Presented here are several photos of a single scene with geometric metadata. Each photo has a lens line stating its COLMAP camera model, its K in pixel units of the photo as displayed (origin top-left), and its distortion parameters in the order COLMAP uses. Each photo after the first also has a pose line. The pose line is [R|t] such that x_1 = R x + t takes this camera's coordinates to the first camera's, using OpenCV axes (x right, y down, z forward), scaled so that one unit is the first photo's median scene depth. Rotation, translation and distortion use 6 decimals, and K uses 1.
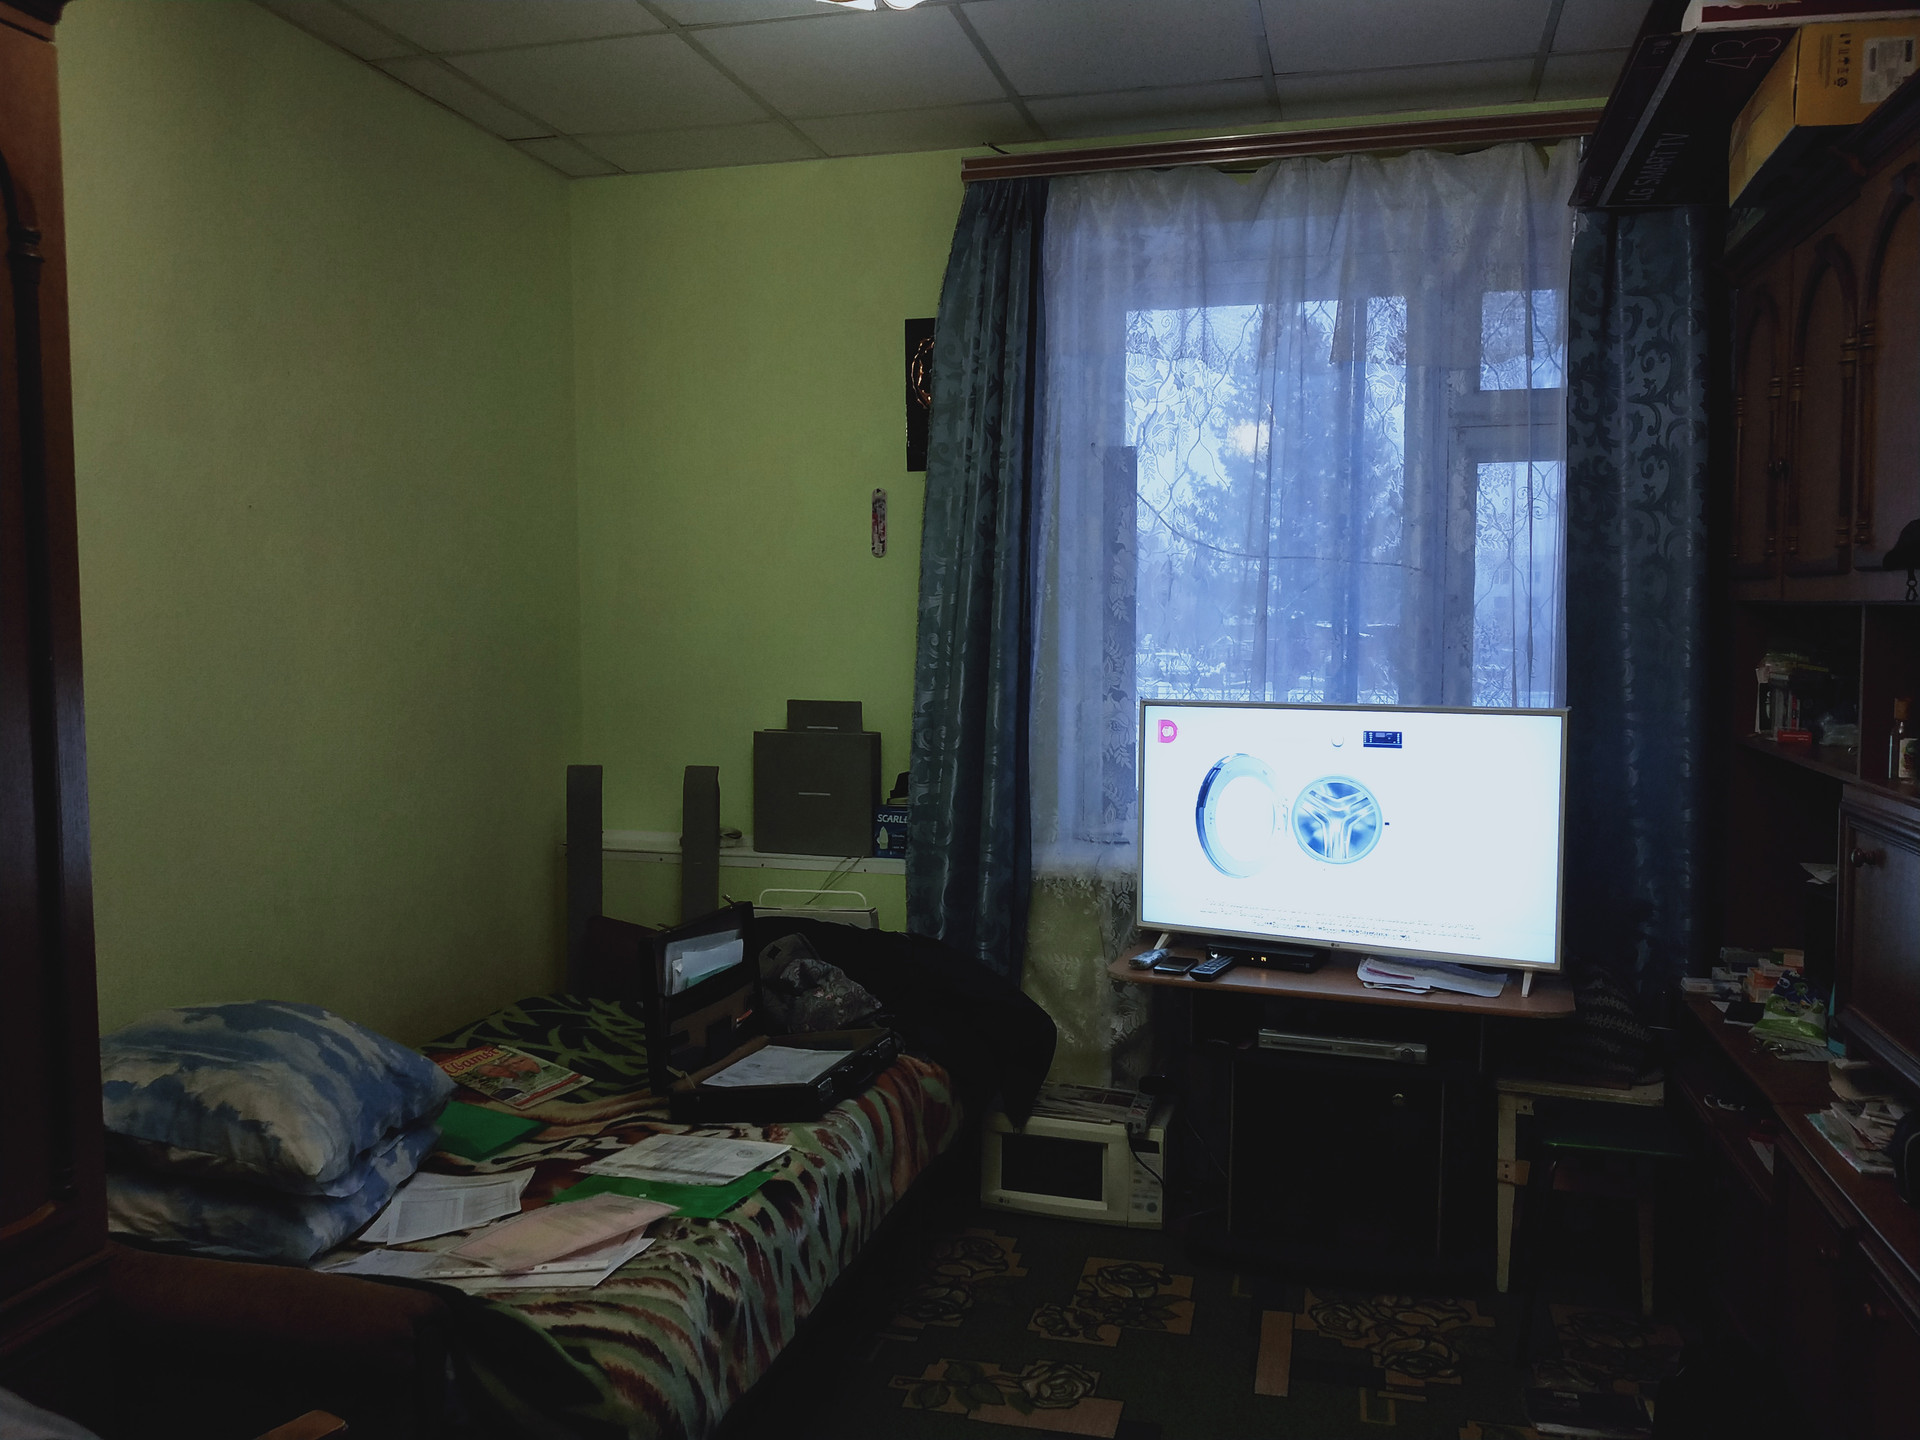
lens RADIAL K [[1479.6, 0, 960.0], [0, 1479.6, 720.0], [0, 0, 1]] dist [0.060394, -0.192414]
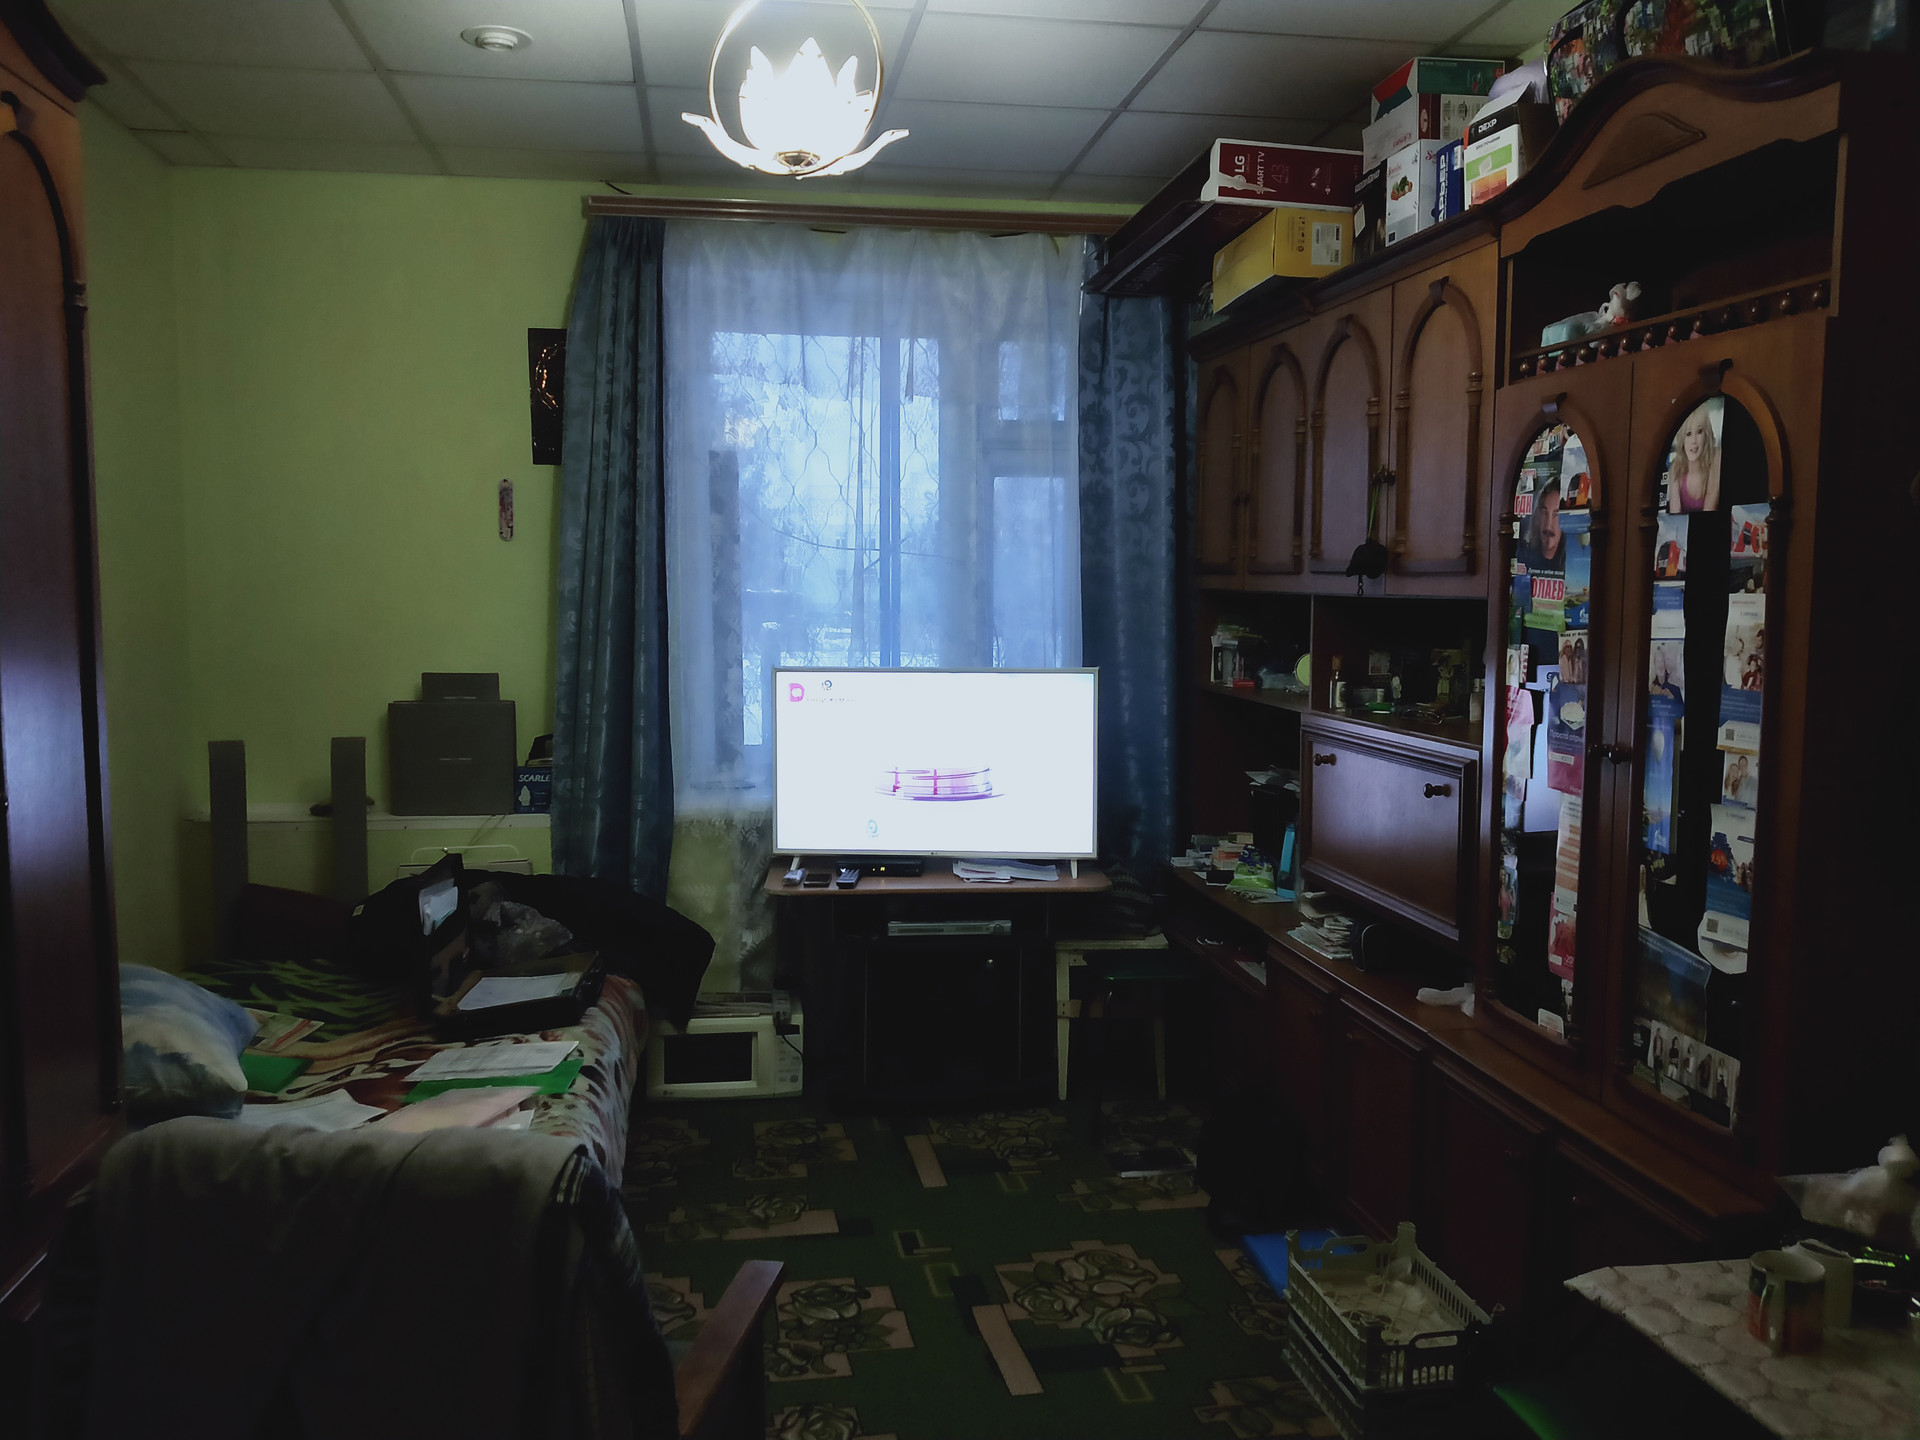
lens RADIAL K [[1507.5, 0, 960.0], [0, 1507.5, 720.0], [0, 0, 1]] dist [0.086629, -0.313798]
pose [[0.908297, -0.034355, 0.416912, -0.266065], [0.024215, 0.999269, 0.029587, -0.003272], [-0.417624, -0.016778, 0.908465, -0.197267]]
